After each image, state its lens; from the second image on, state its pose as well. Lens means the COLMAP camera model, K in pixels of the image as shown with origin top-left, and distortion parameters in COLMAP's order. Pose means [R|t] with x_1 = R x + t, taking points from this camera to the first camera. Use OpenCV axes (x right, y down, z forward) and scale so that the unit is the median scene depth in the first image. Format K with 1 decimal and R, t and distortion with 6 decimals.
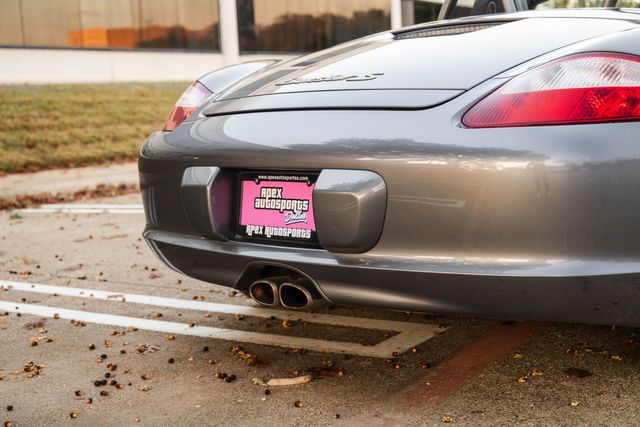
lens RADIAL K [[907.9, 0, 314.2], [0, 907.9, 218.8], [0, 0, 1]] dist [0.016140, 0.000000]
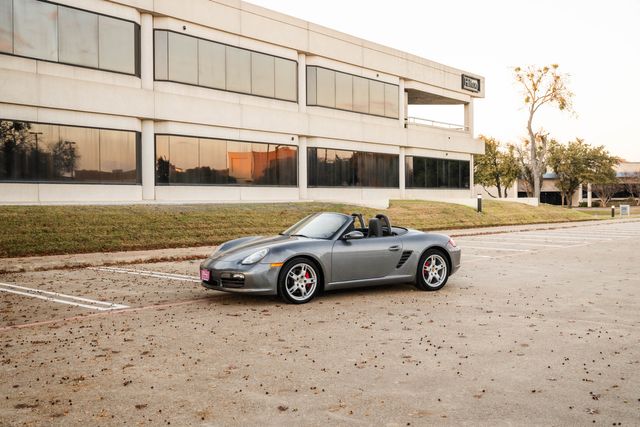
lens RADIAL K [[591.0, 0, 299.2], [0, 591.0, 206.5], [0, 0, 1]] dist [-0.019510, 0.000000]
pose [[0.990433, 0.049697, -0.128735, 0.756971], [-0.064568, 0.991375, -0.114046, 0.018374], [0.121956, 0.121267, 0.985099, -2.653327]]
